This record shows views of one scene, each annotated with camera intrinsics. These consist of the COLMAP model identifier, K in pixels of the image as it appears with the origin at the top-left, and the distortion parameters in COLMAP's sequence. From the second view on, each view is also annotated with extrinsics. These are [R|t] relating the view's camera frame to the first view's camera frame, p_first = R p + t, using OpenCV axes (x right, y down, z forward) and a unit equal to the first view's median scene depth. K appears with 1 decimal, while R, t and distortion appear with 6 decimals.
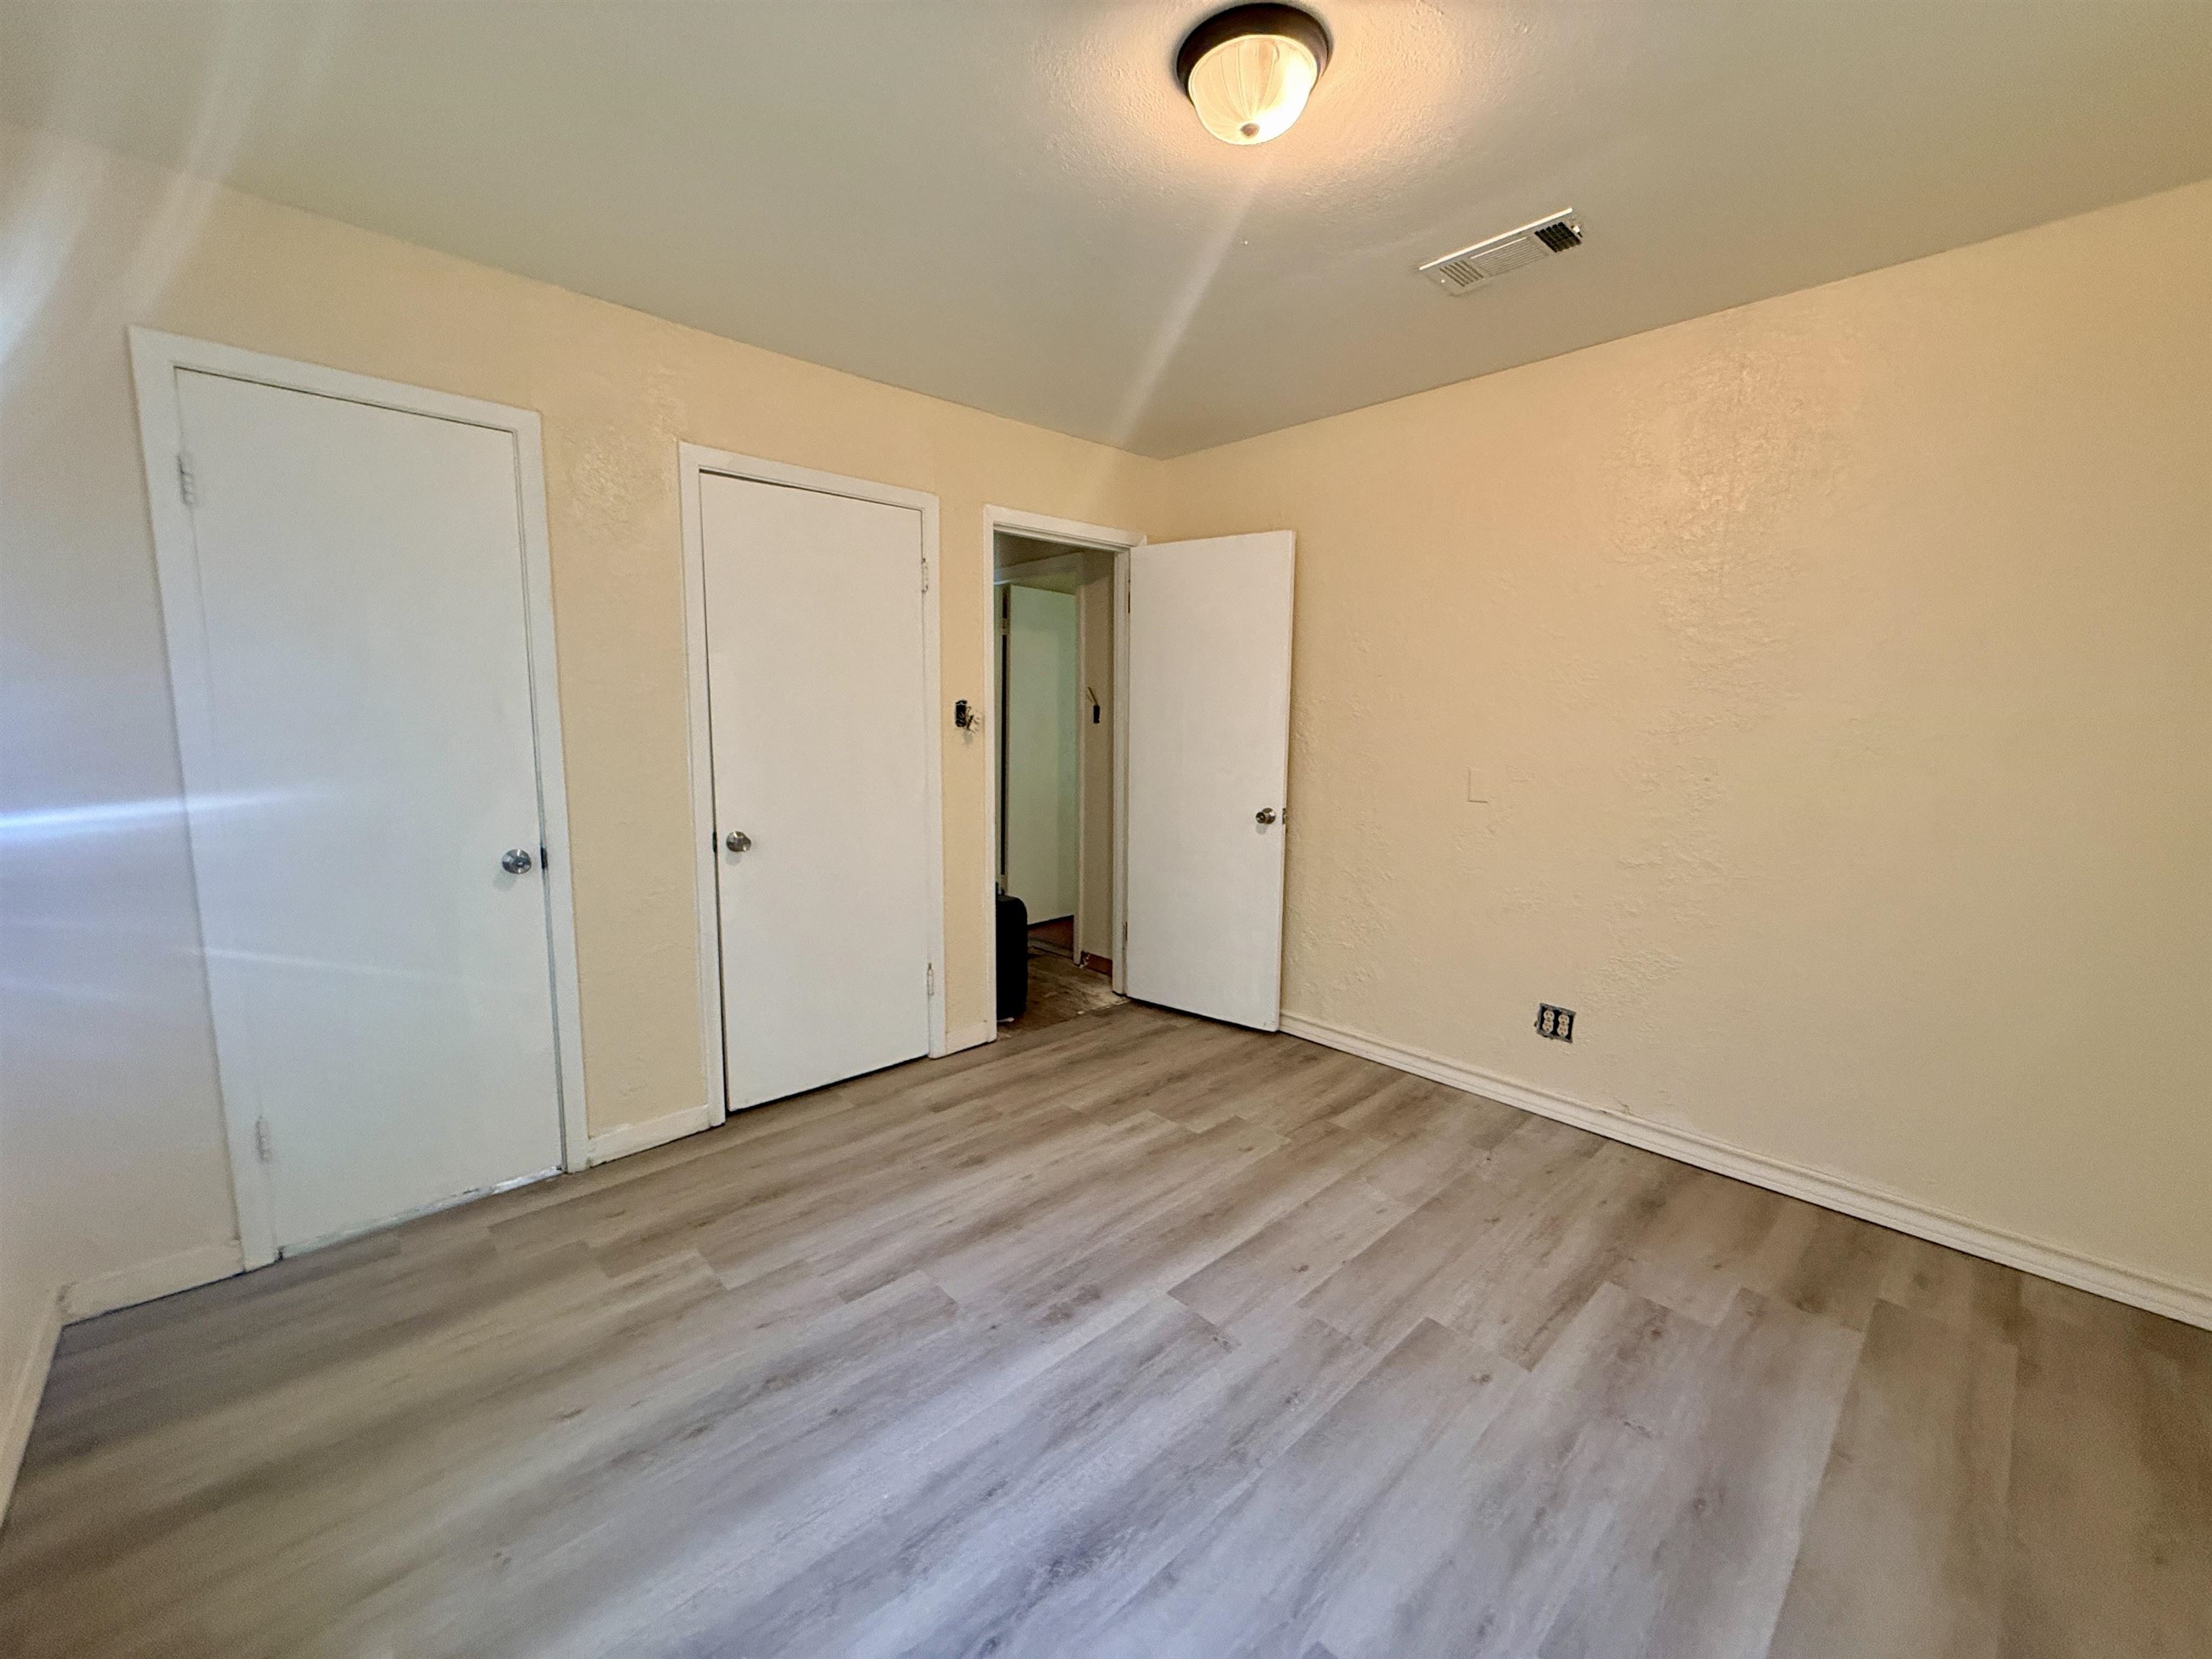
lens RADIAL K [[881.7, 0, 1101.9], [0, 881.7, 829.2], [0, 0, 1]] dist [0.001768, 0.000208]
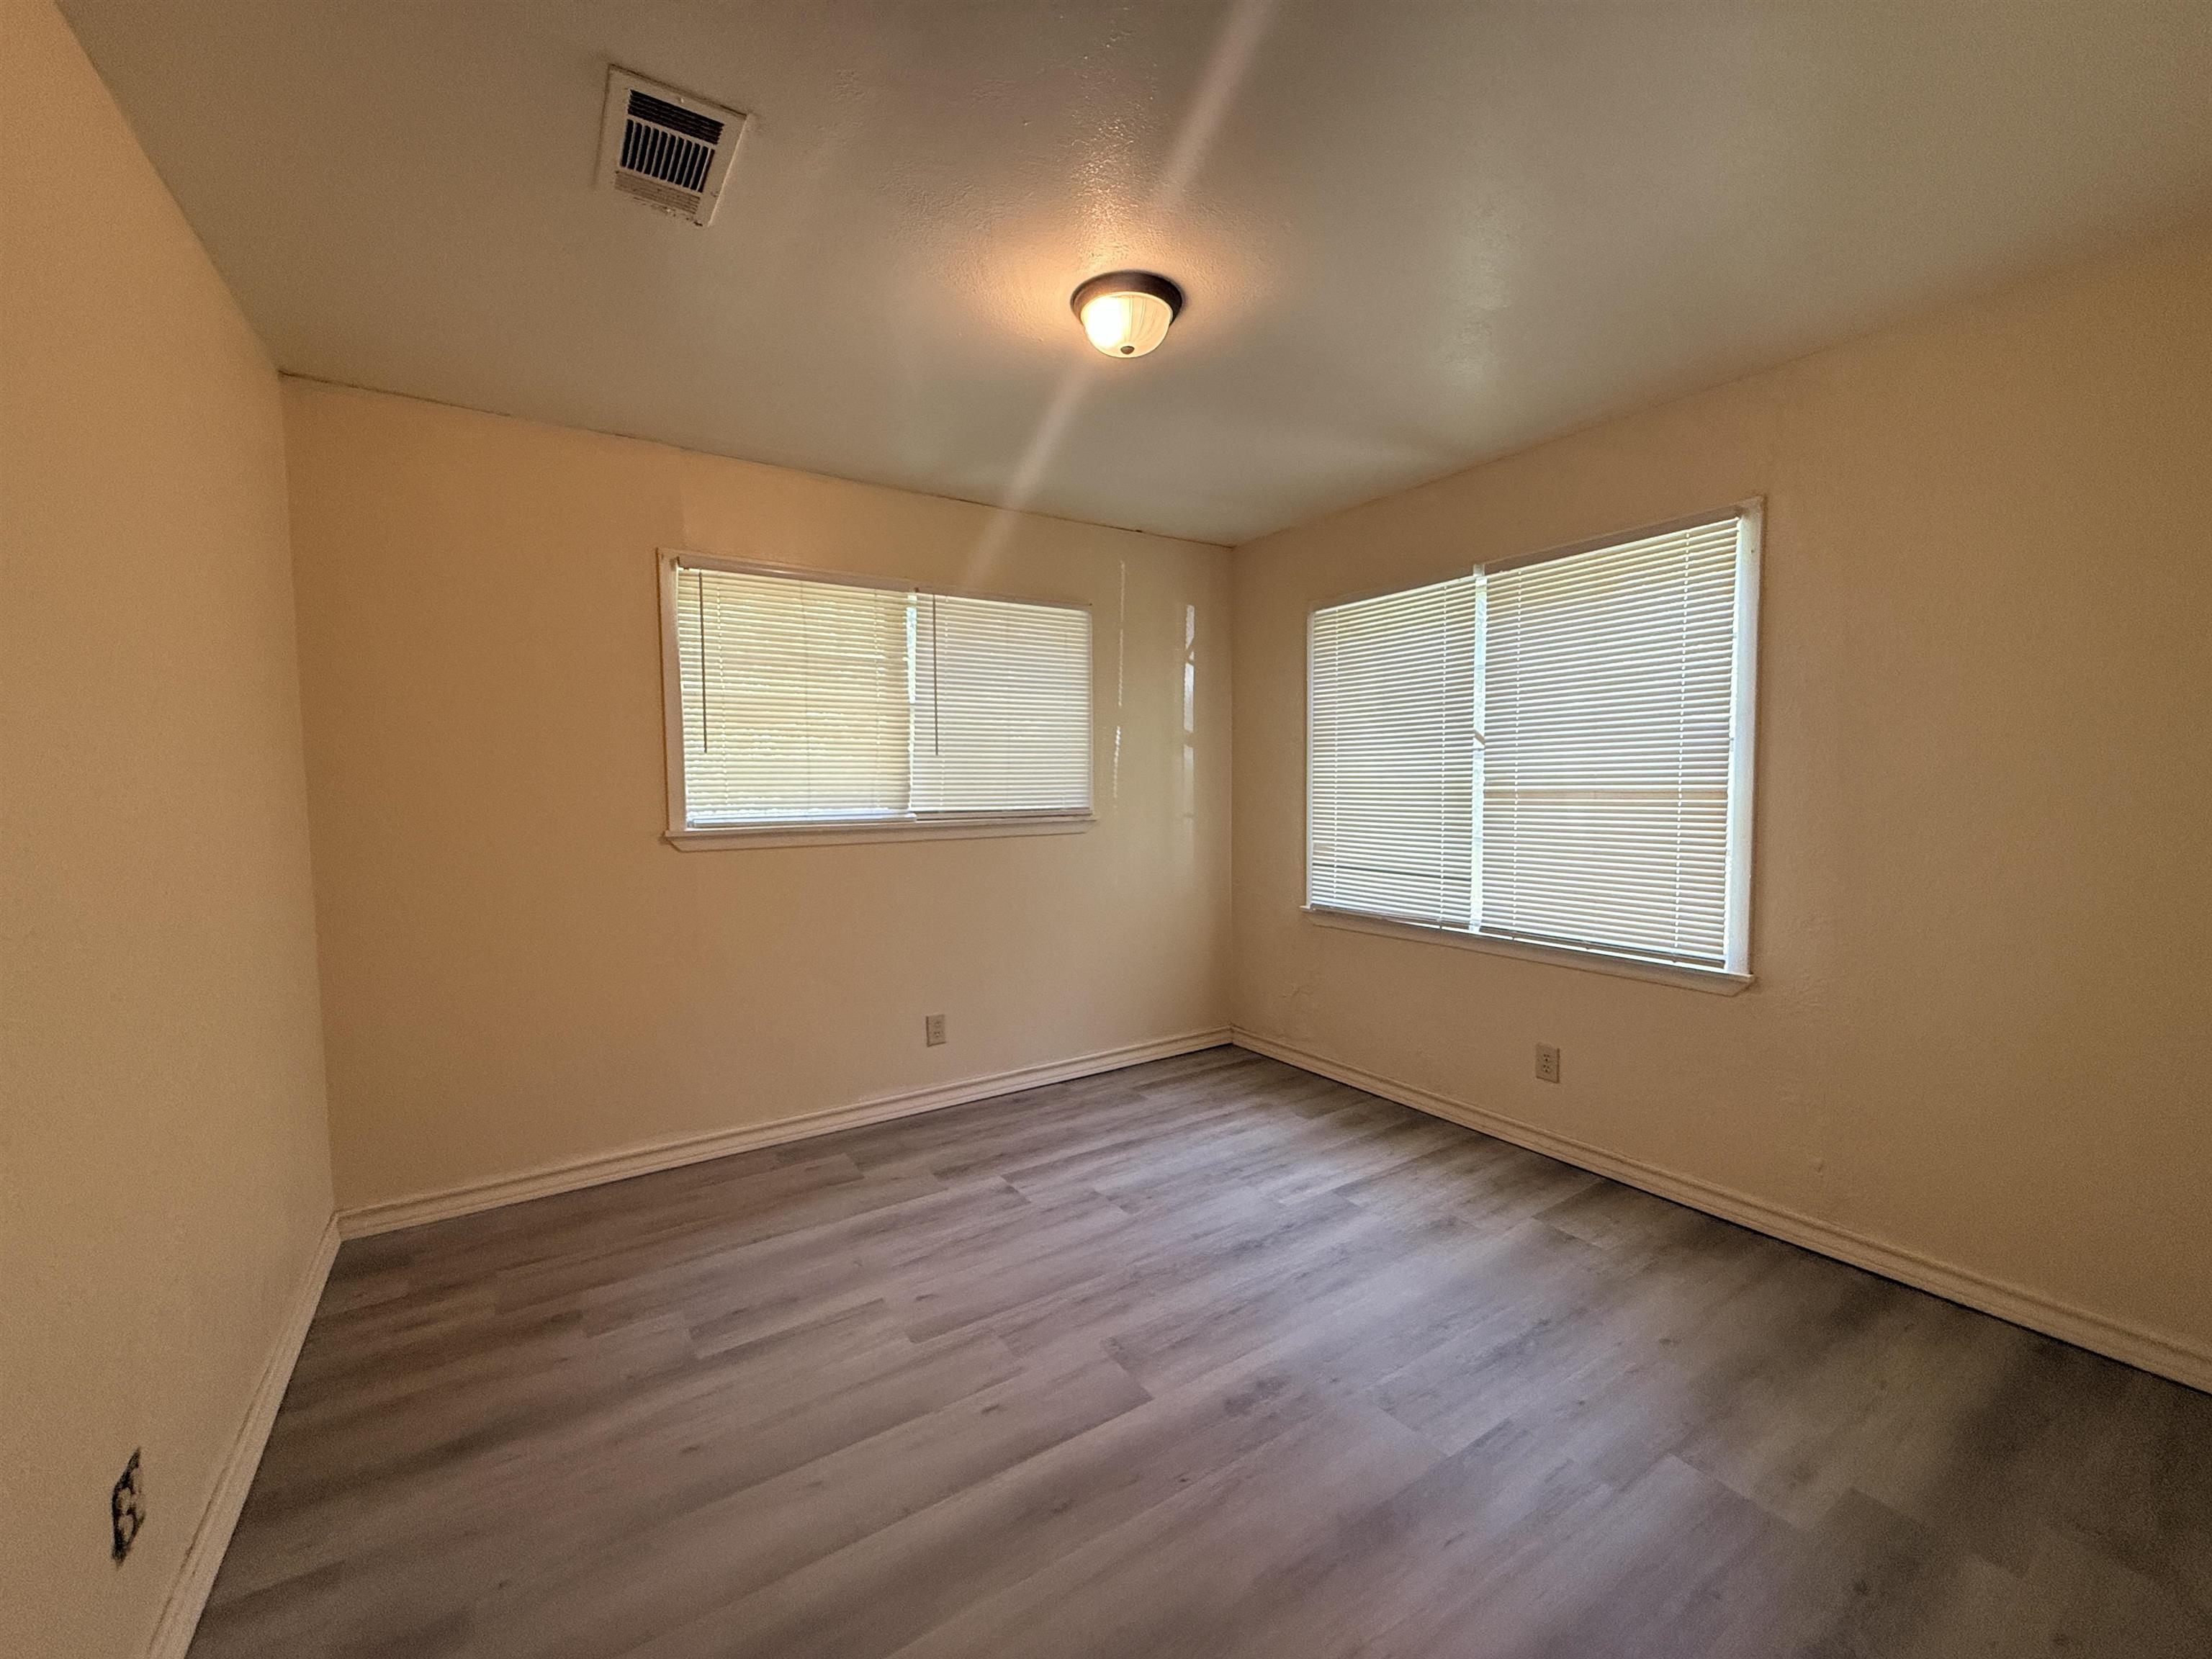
lens RADIAL K [[881.7, 0, 1101.9], [0, 881.7, 829.2], [0, 0, 1]] dist [0.001768, 0.000208]
pose [[-0.984519, -0.010974, 0.174934, -0.025996], [0.024759, 0.979324, 0.200776, -0.223959], [-0.173521, 0.201999, -0.963892, 1.621191]]
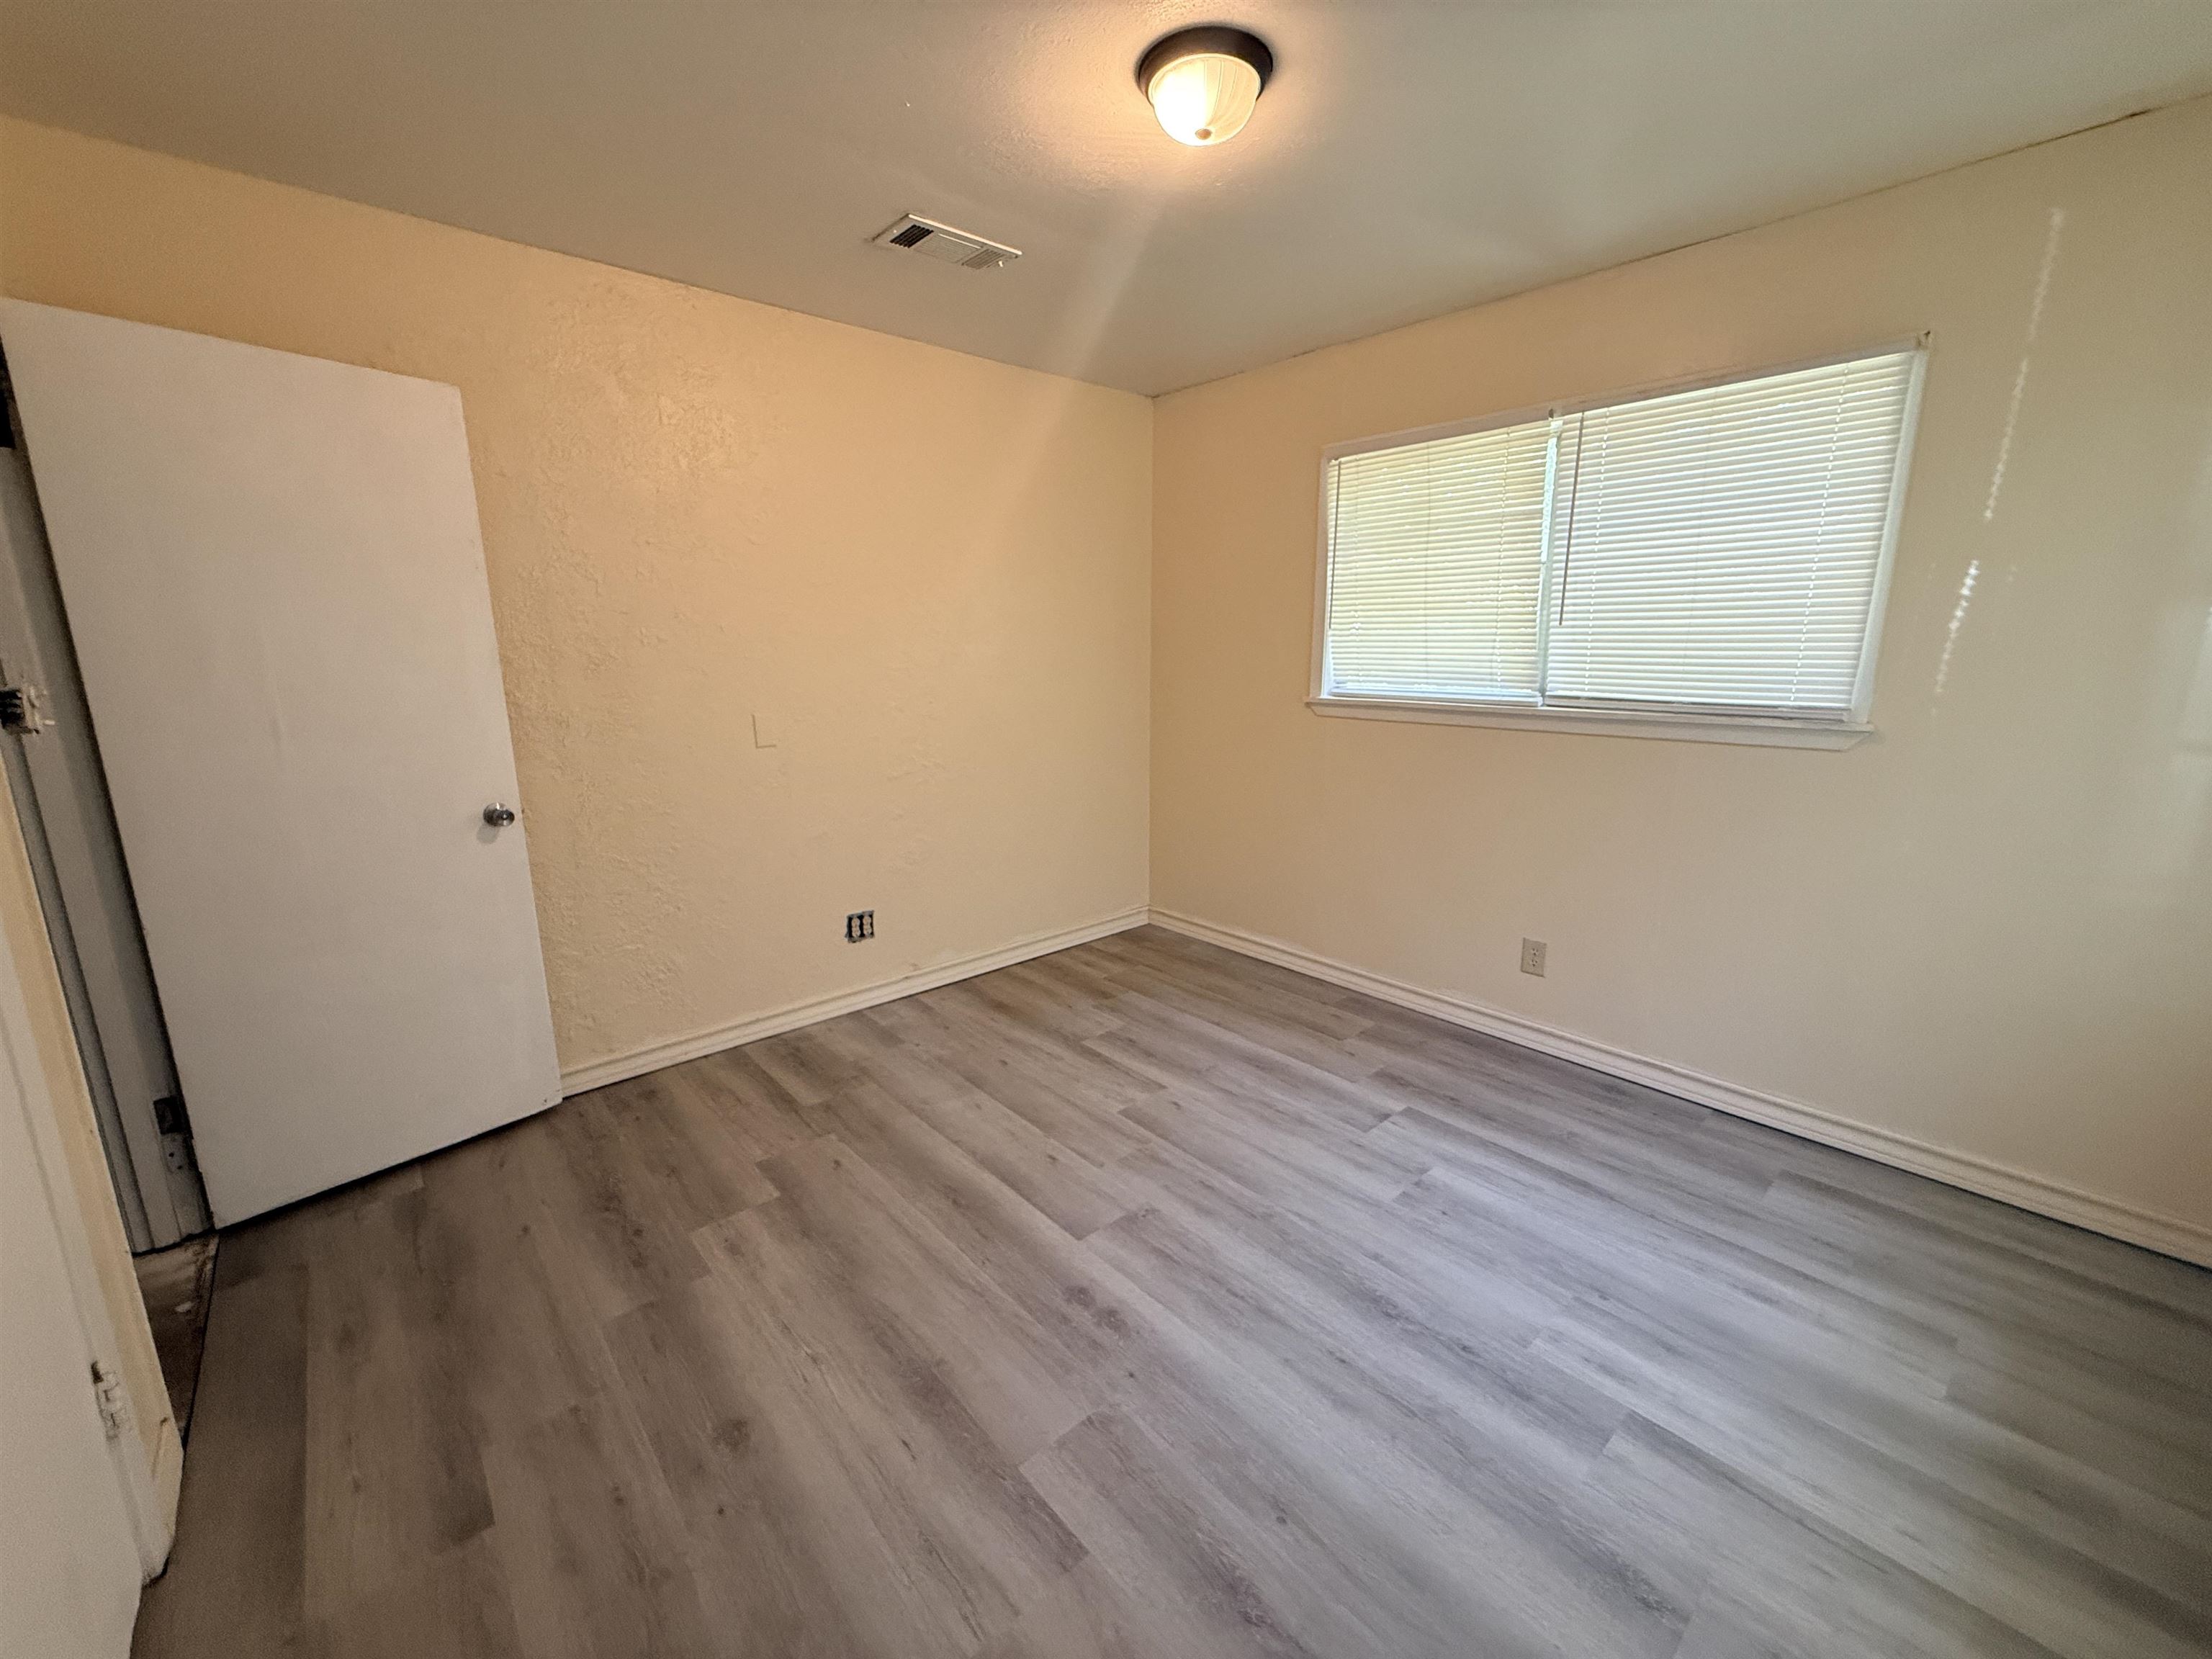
lens RADIAL K [[881.7, 0, 1101.9], [0, 881.7, 829.2], [0, 0, 1]] dist [0.001768, 0.000208]
pose [[0.026644, -0.210375, 0.977258, -0.738811], [0.144748, 0.968114, 0.204460, -0.119687], [-0.989110, 0.136008, 0.056245, 0.777928]]
